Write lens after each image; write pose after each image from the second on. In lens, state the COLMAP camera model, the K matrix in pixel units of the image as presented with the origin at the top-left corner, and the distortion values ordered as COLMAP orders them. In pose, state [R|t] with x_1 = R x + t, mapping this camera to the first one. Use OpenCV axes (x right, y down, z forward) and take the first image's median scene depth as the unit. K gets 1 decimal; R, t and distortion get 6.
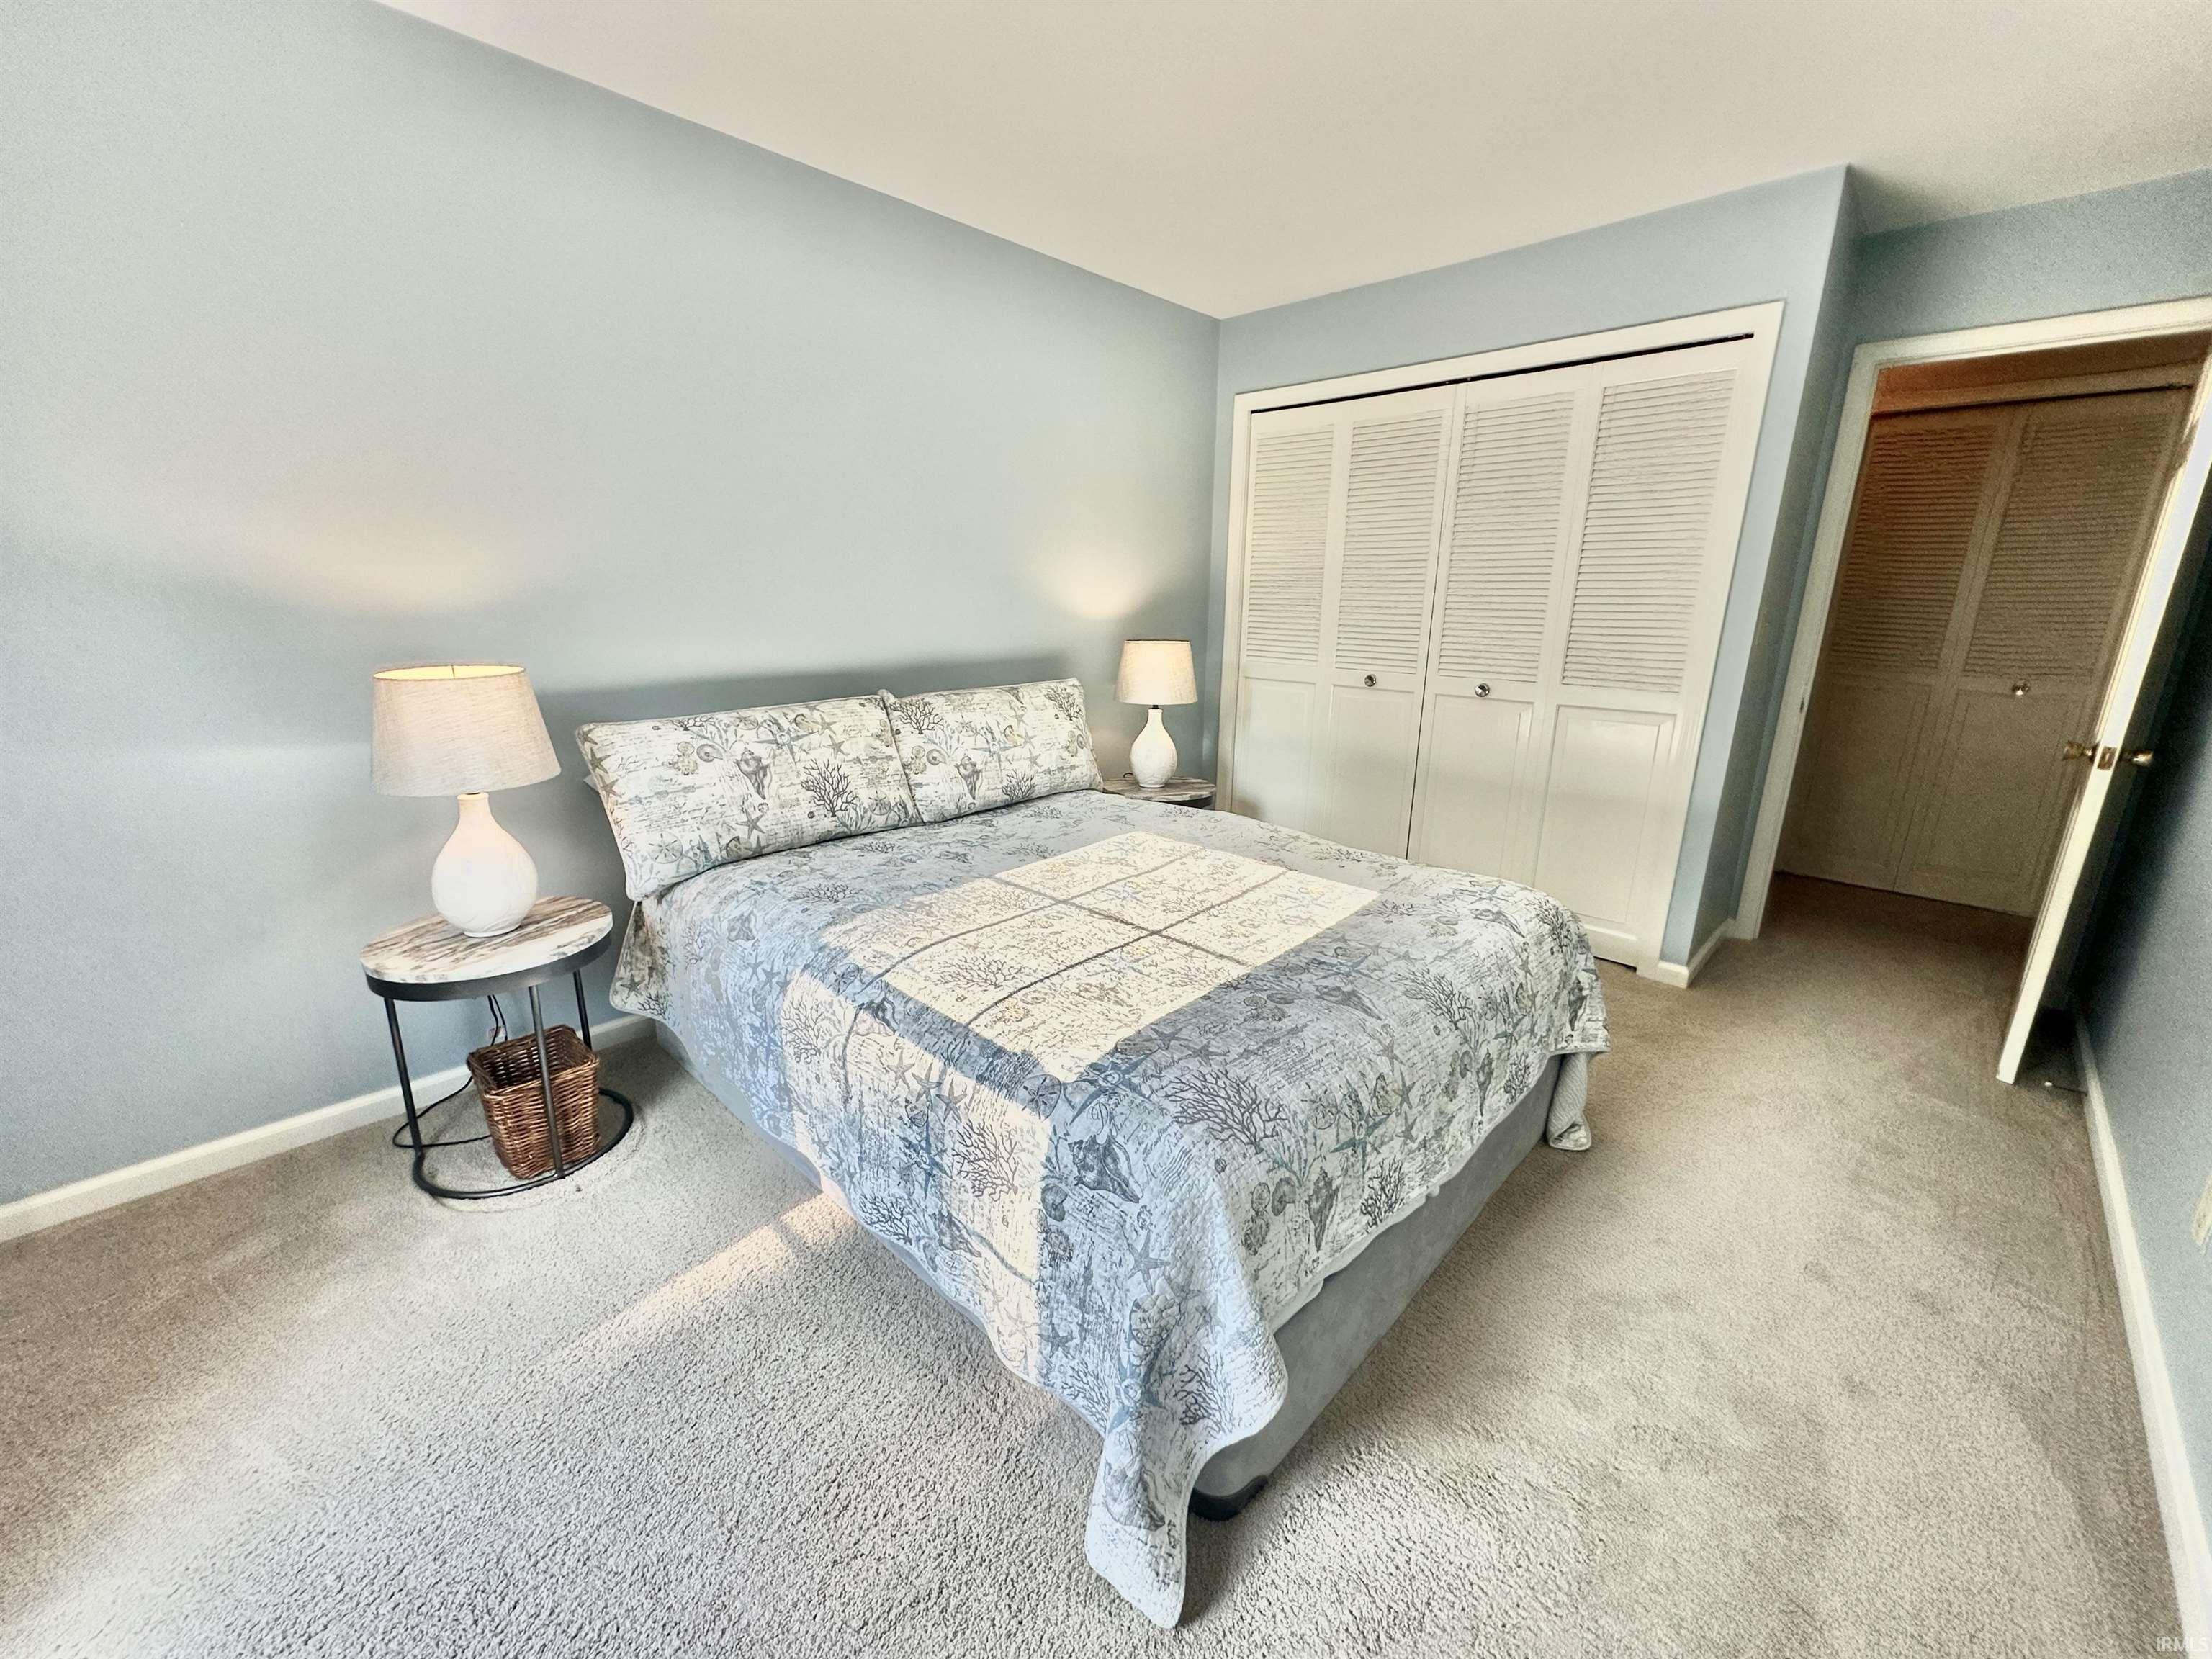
lens RADIAL K [[879.8, 0, 1102.4], [0, 879.8, 830.1], [0, 0, 1]] dist [-0.007961, 0.000931]
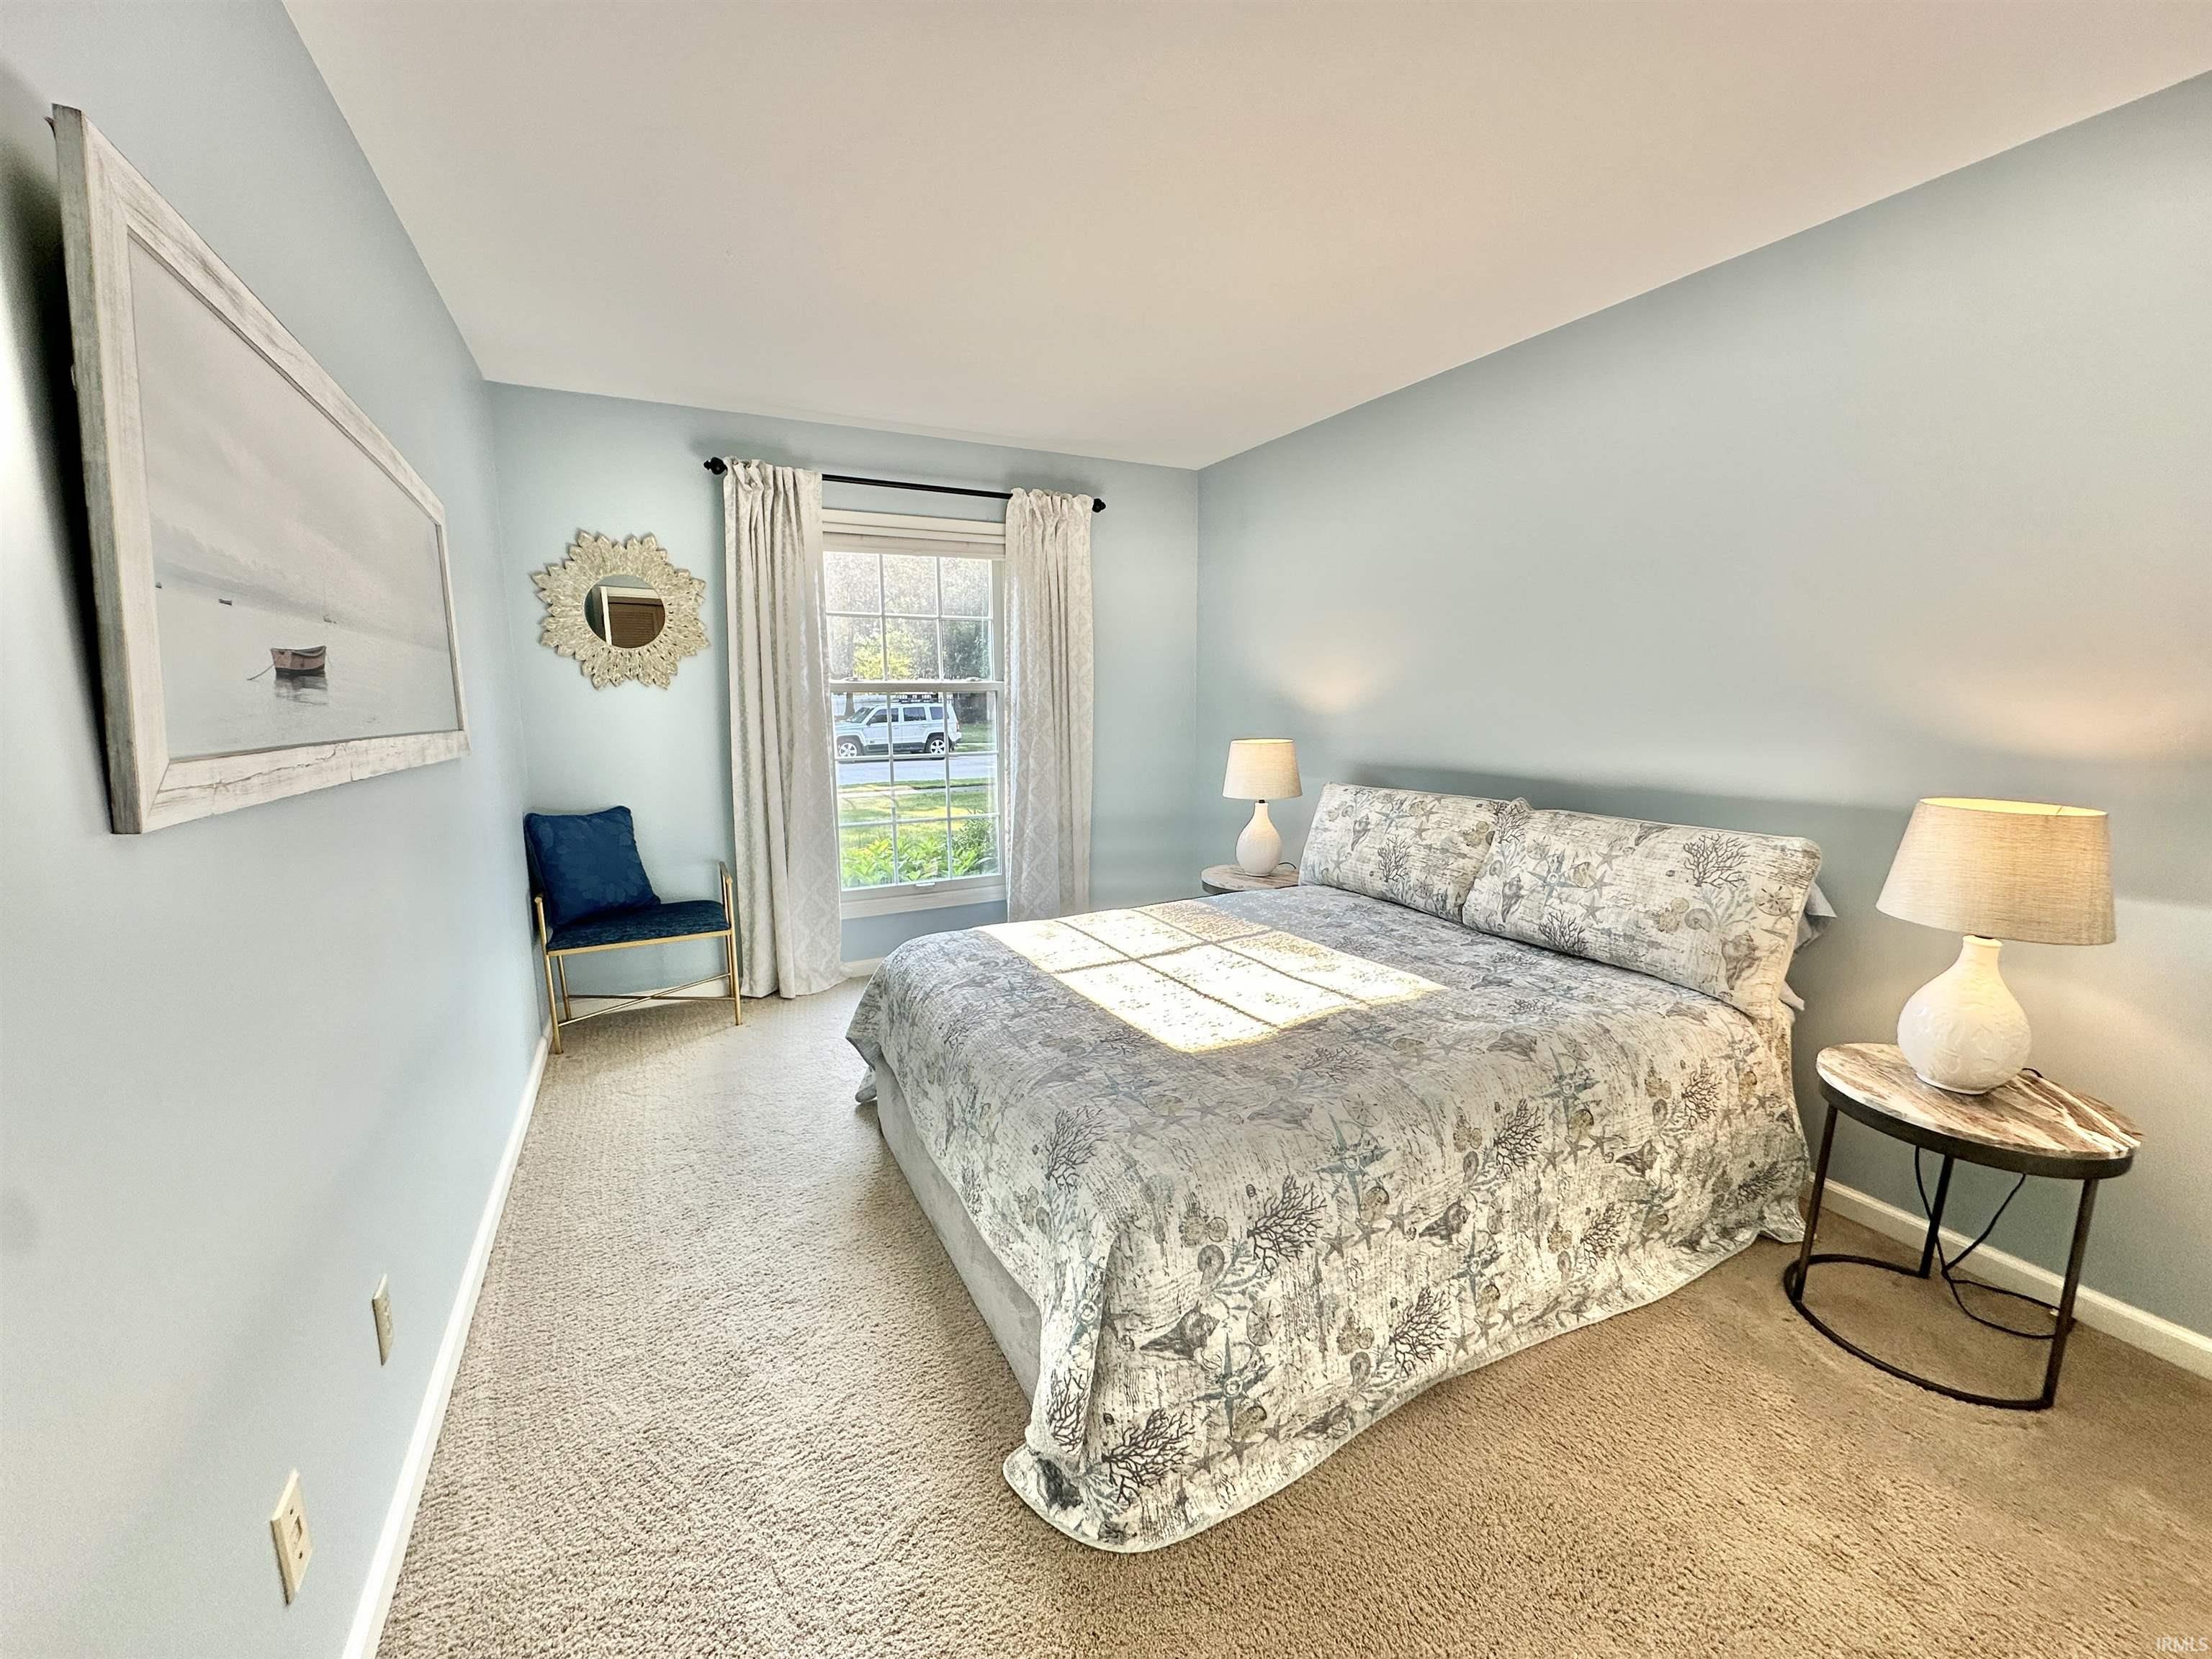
lens RADIAL K [[879.8, 0, 1107.0], [0, 879.8, 832.7], [0, 0, 1]] dist [-0.007961, 0.000931]
pose [[-0.318715, 0.138326, -0.937703, 0.937734], [-0.251153, 0.941609, 0.224266, -0.252079], [0.913971, 0.306984, -0.265364, 0.933963]]
